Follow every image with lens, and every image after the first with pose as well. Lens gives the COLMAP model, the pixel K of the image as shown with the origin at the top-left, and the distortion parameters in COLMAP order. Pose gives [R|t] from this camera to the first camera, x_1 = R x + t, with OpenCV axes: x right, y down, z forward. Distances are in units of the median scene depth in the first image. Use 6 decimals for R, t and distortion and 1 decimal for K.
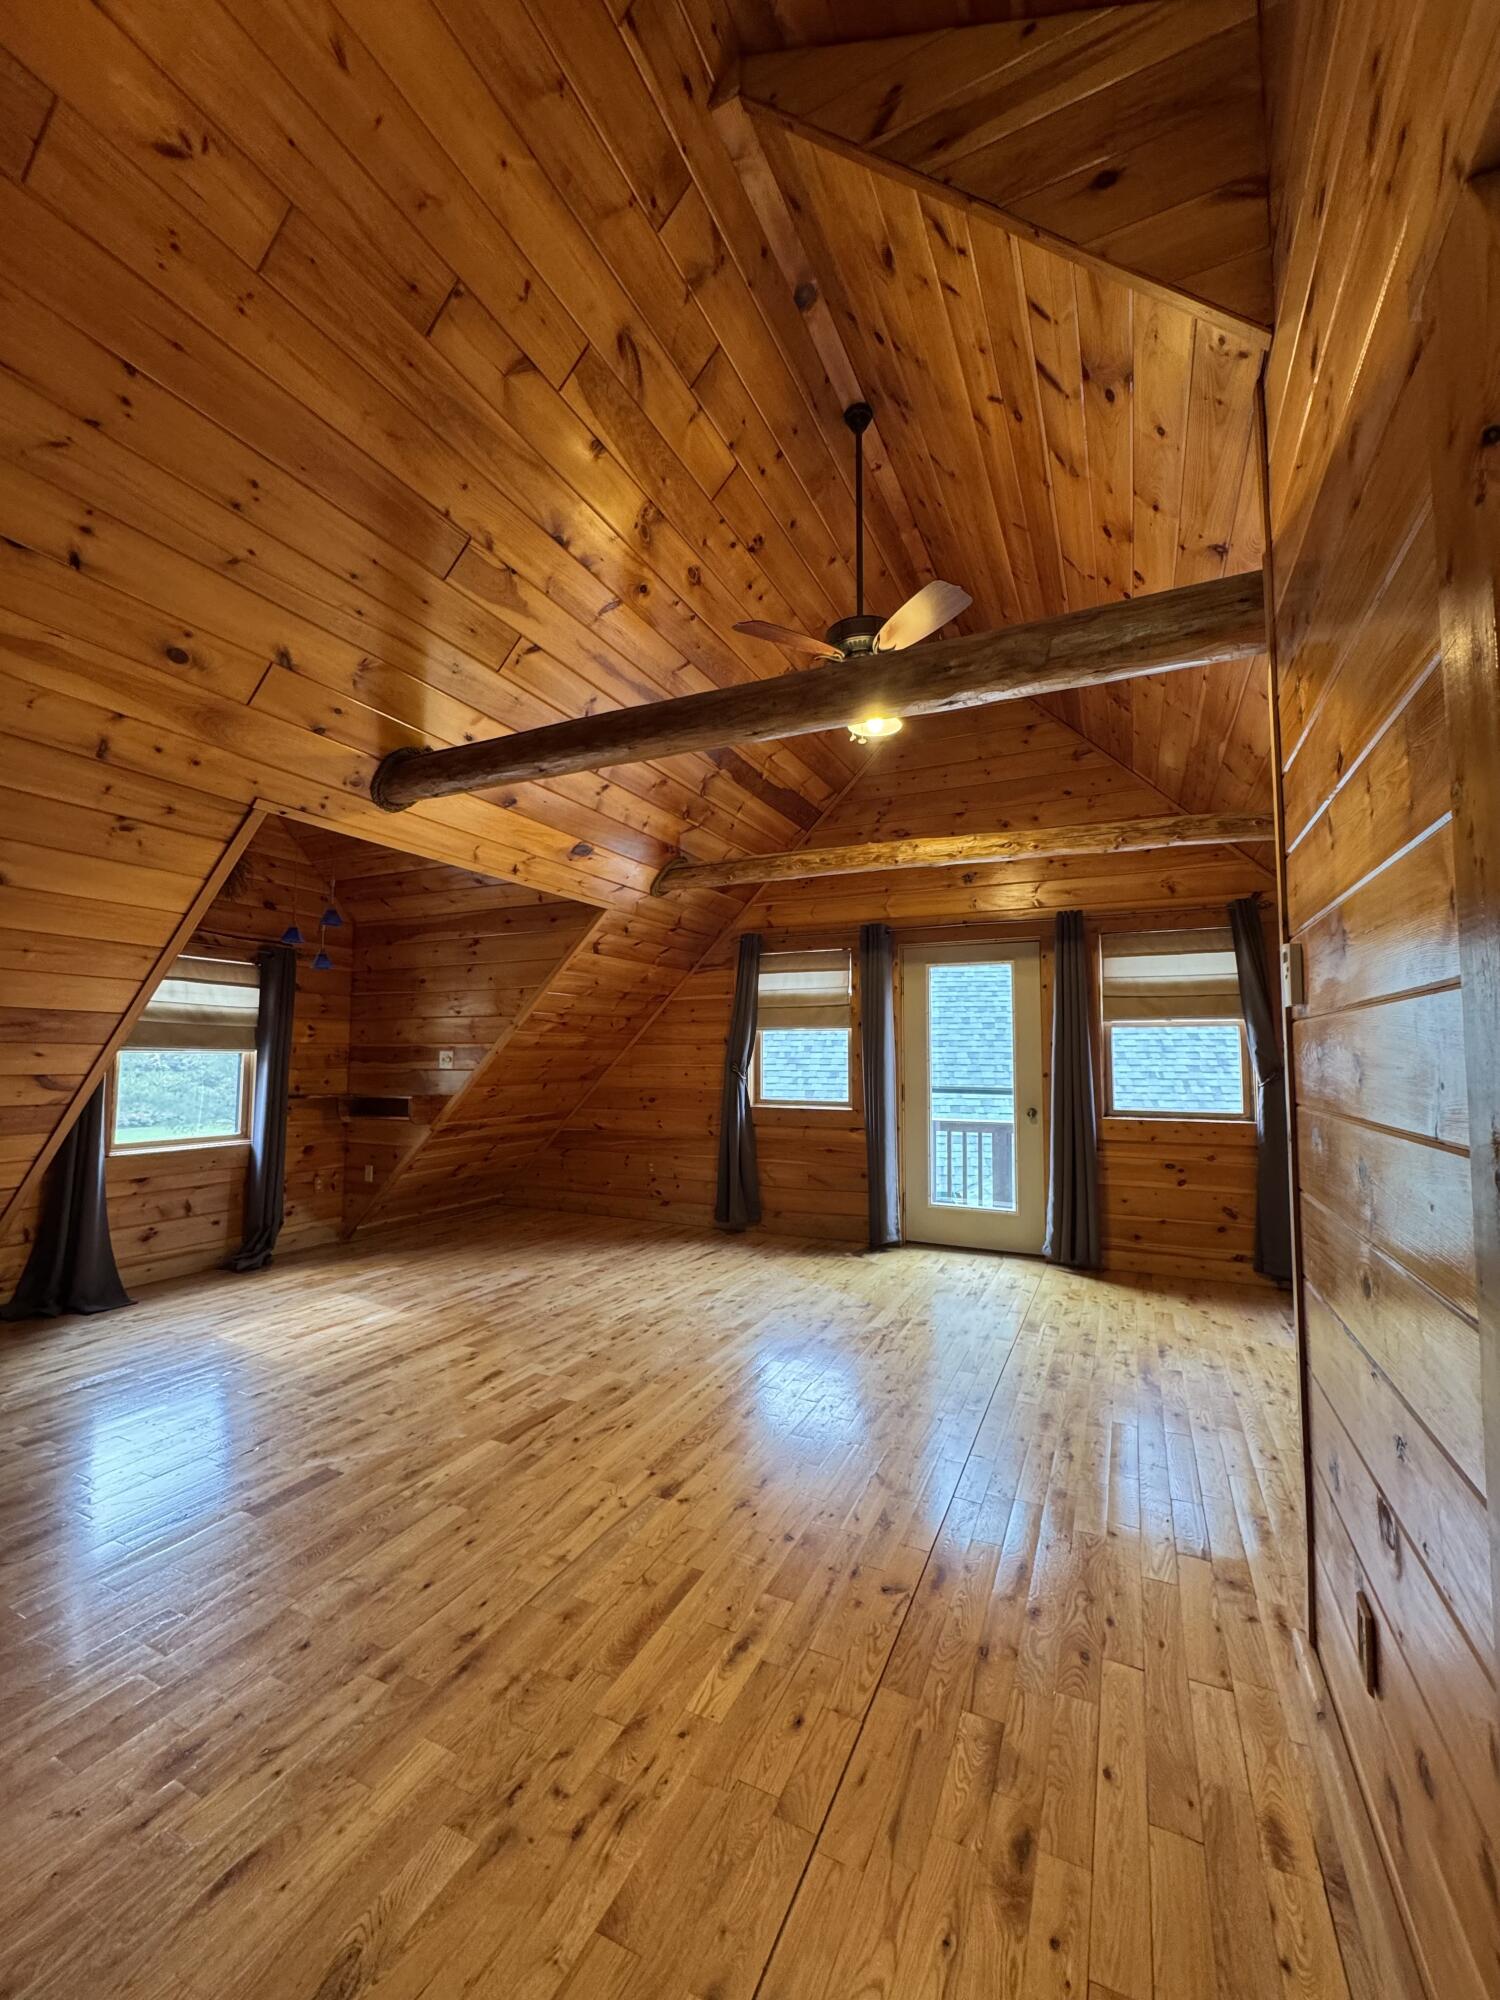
lens RADIAL K [[797.0, 0, 746.4], [0, 797.0, 997.7], [0, 0, 1]] dist [0.000126, -0.000009]
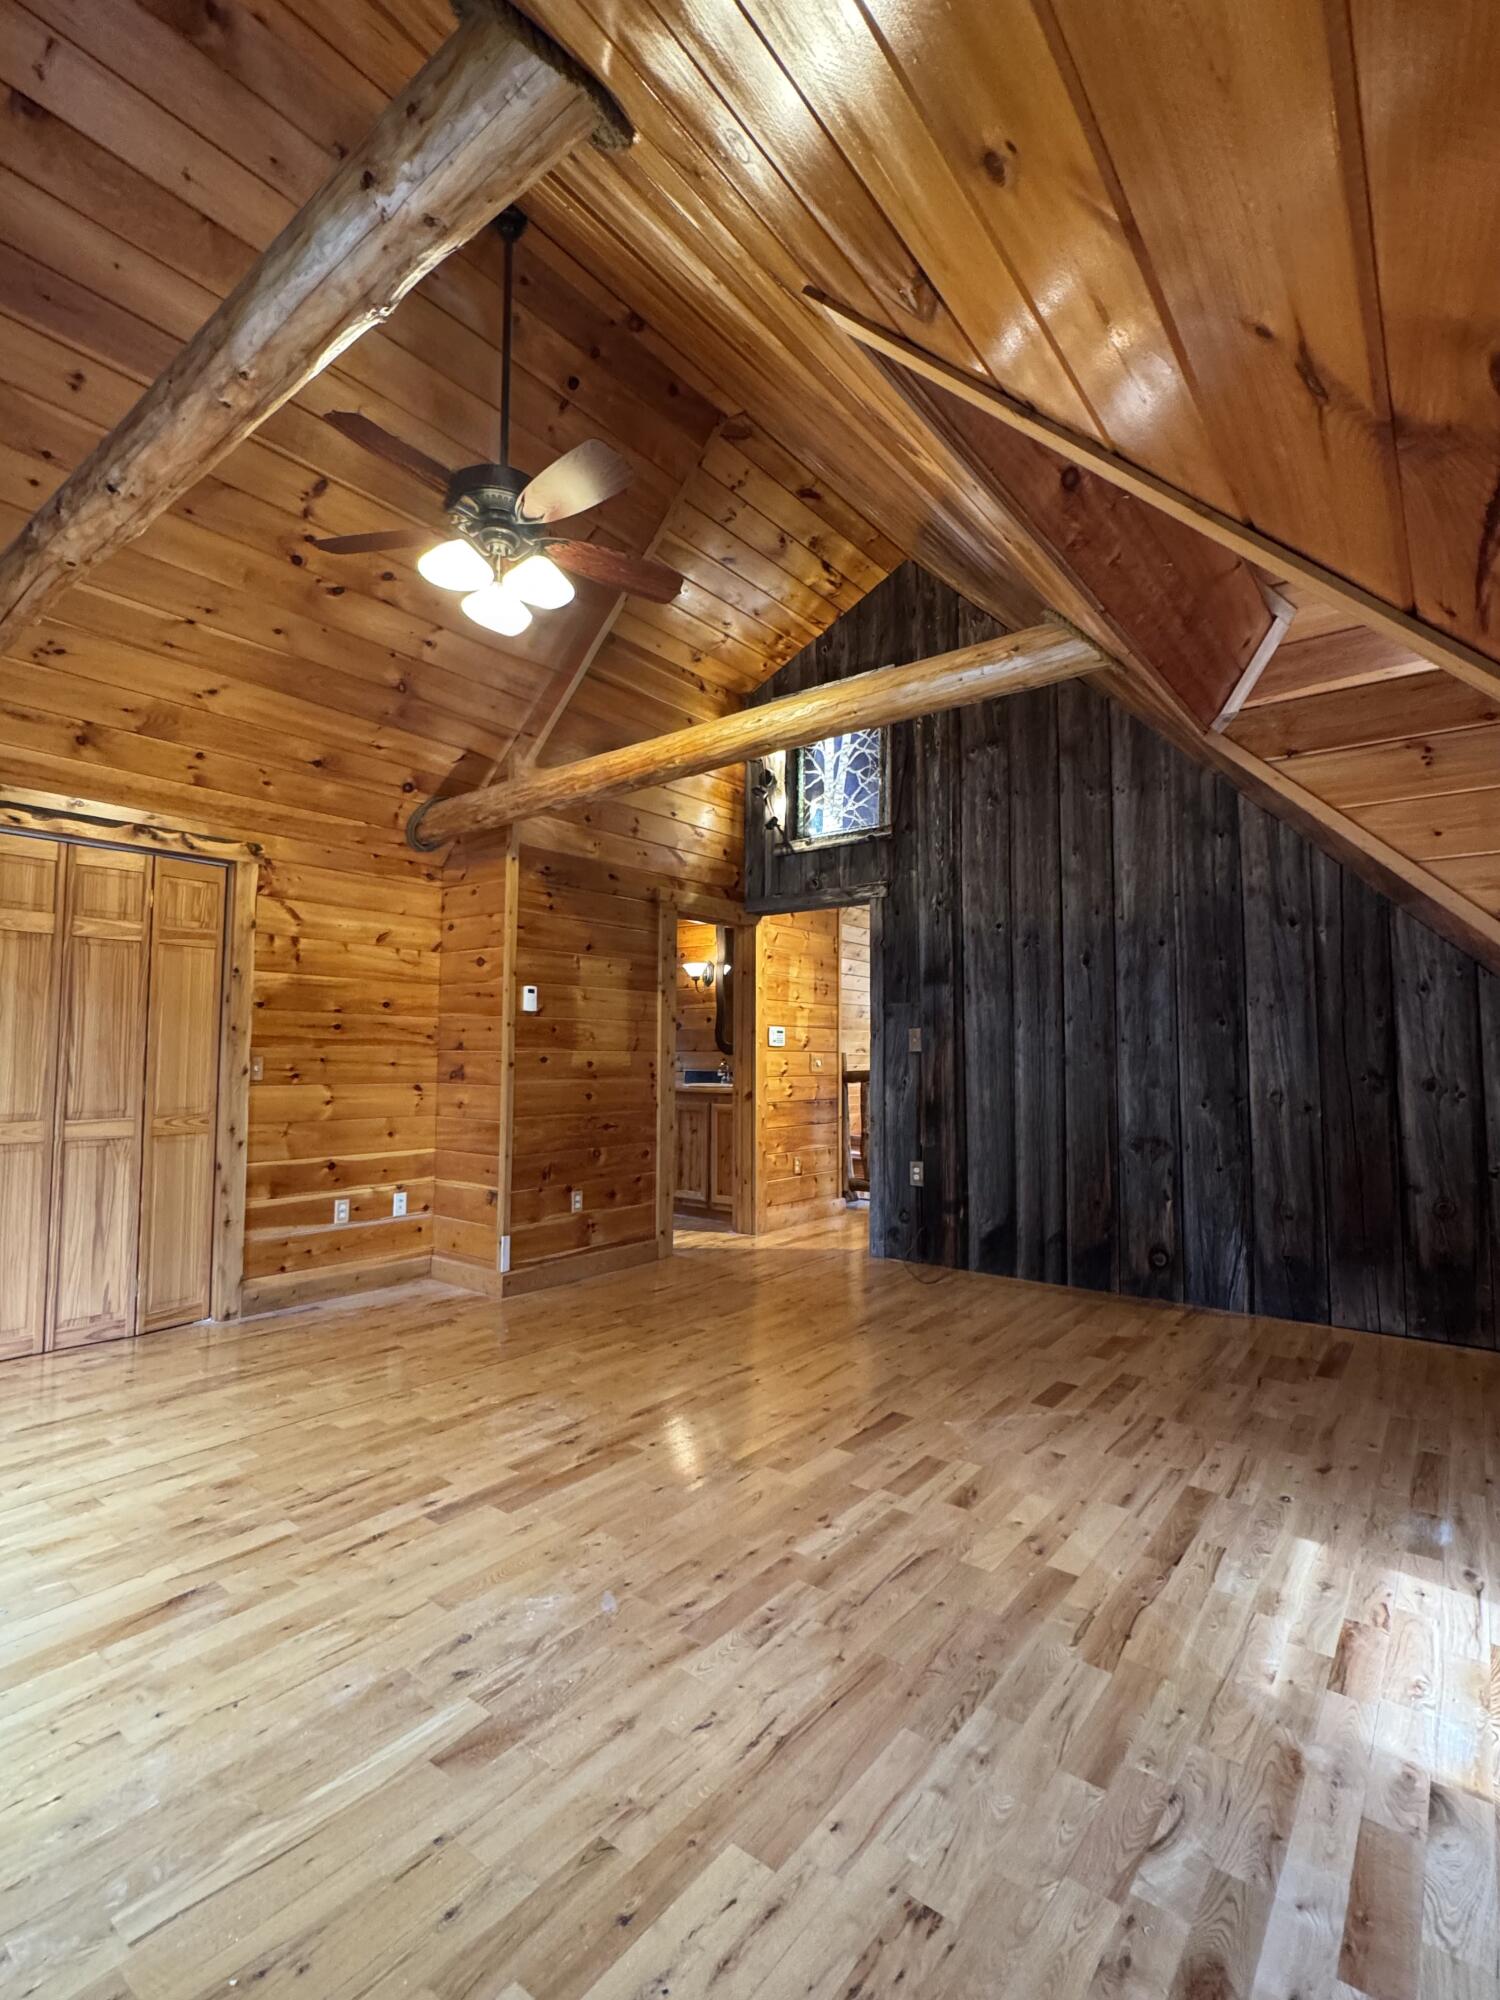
lens RADIAL K [[927.7, 0, 742.5], [0, 927.7, 998.8], [0, 0, 1]] dist [-0.000816, 0.000473]
pose [[-0.977050, 0.001397, 0.213007, -0.279905], [-0.026737, 0.991266, -0.129141, 0.158428], [-0.211327, -0.131872, -0.968479, 1.716518]]
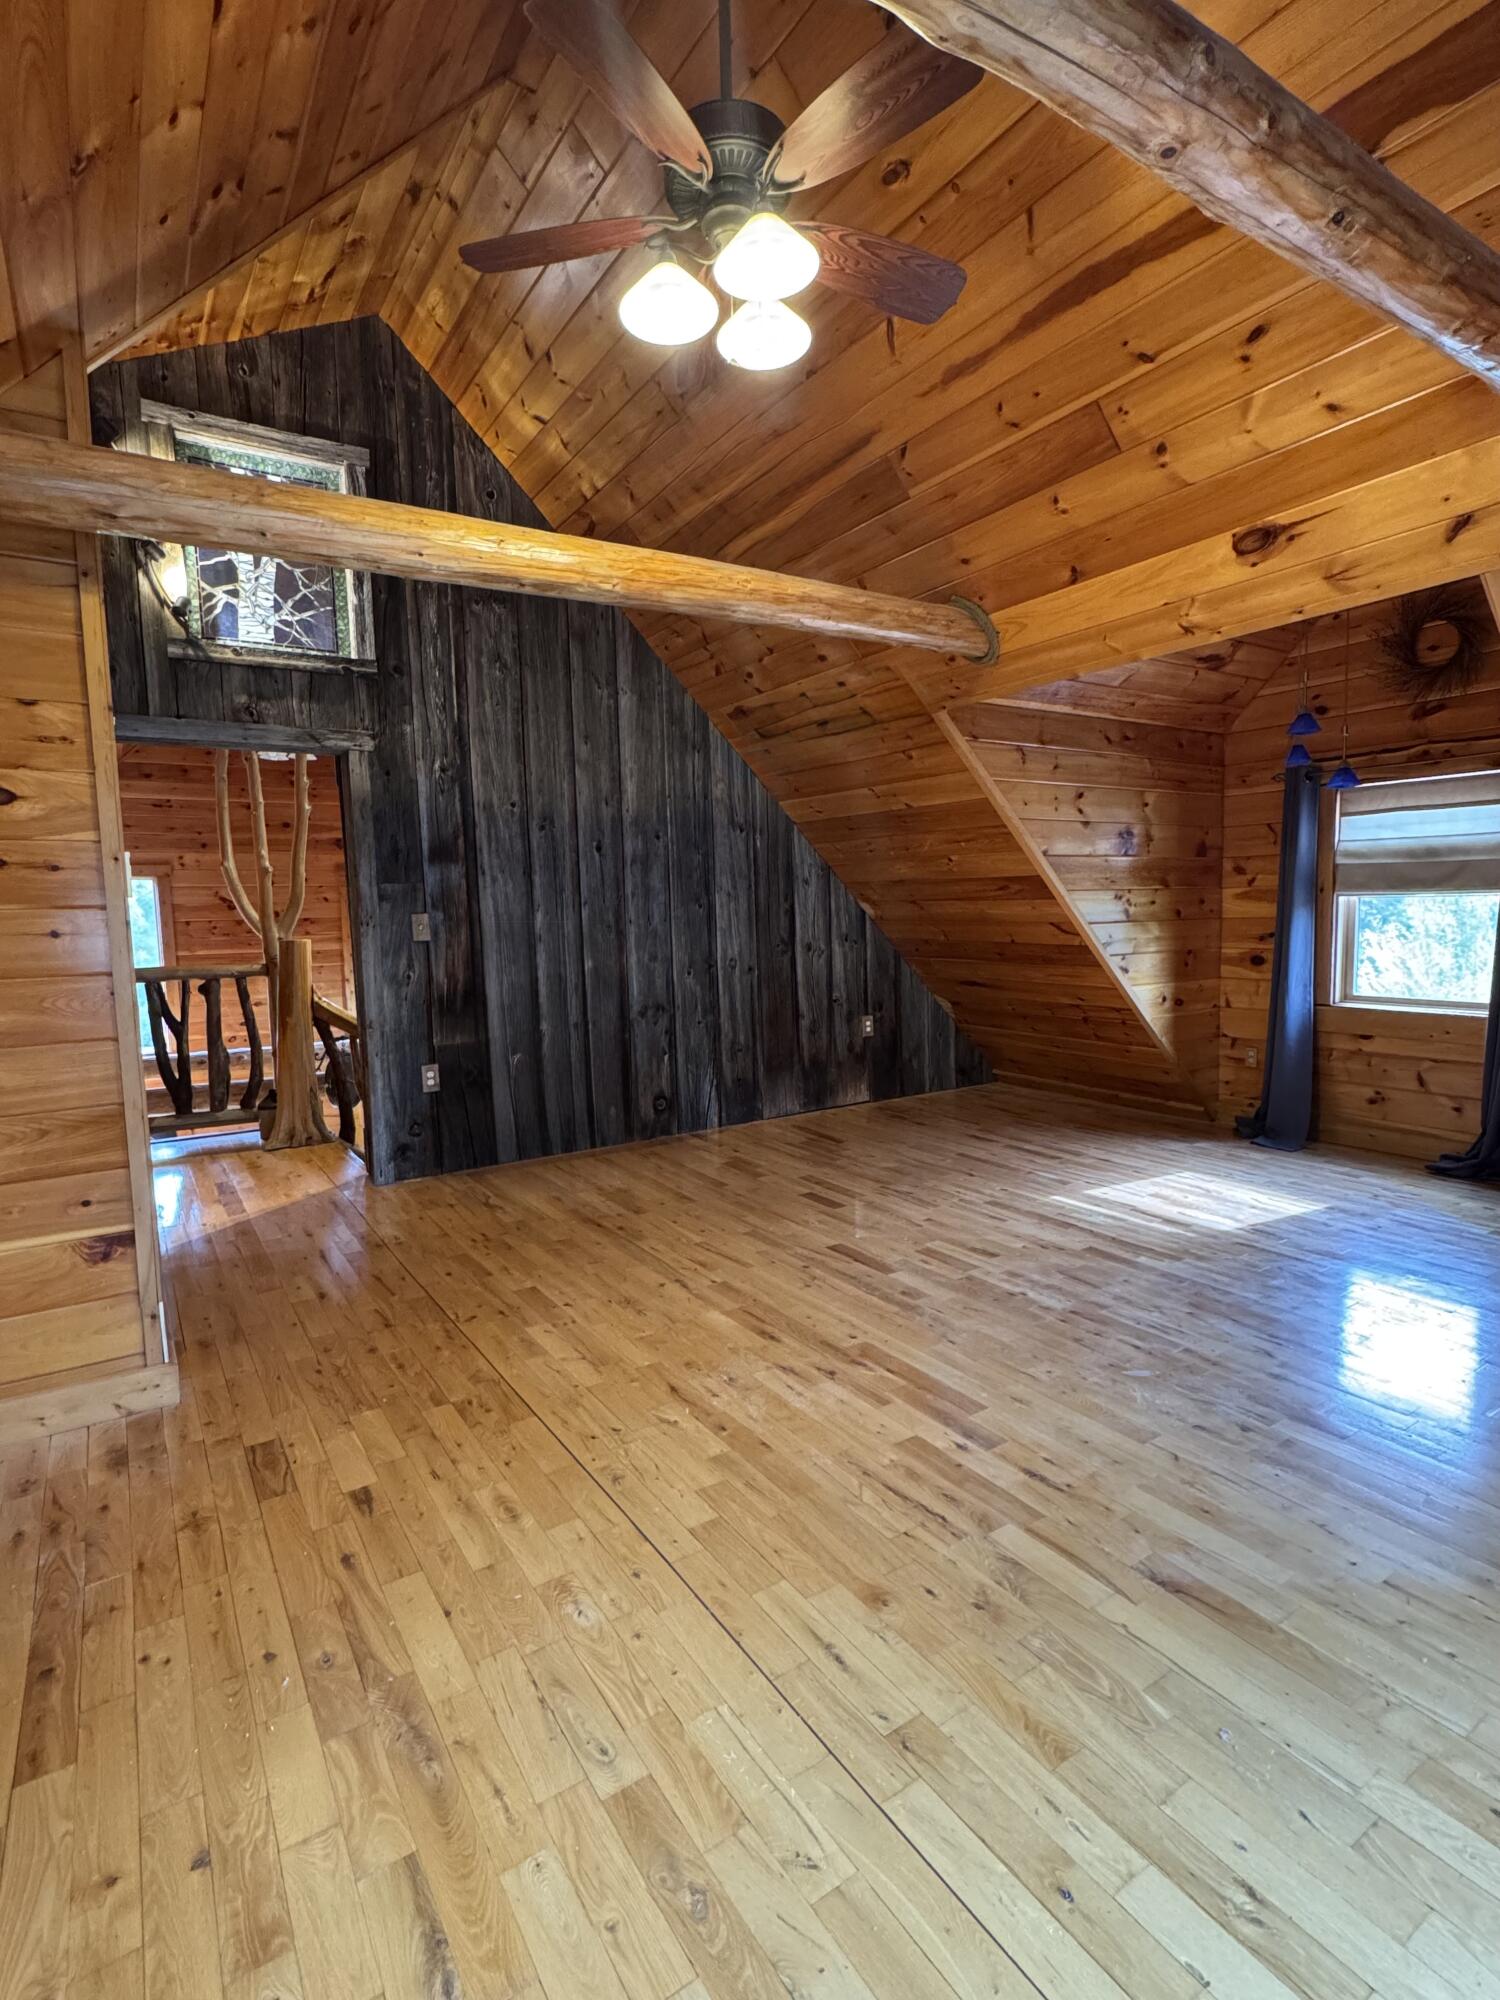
lens RADIAL K [[980.8, 0, 749.9], [0, 980.8, 998.1], [0, 0, 1]] dist [-0.002776, 0.000234]
pose [[-0.519460, 0.084974, -0.850259, 0.727572], [0.084348, 0.995283, 0.047936, 0.093197], [0.850322, -0.046817, -0.524177, 1.290985]]
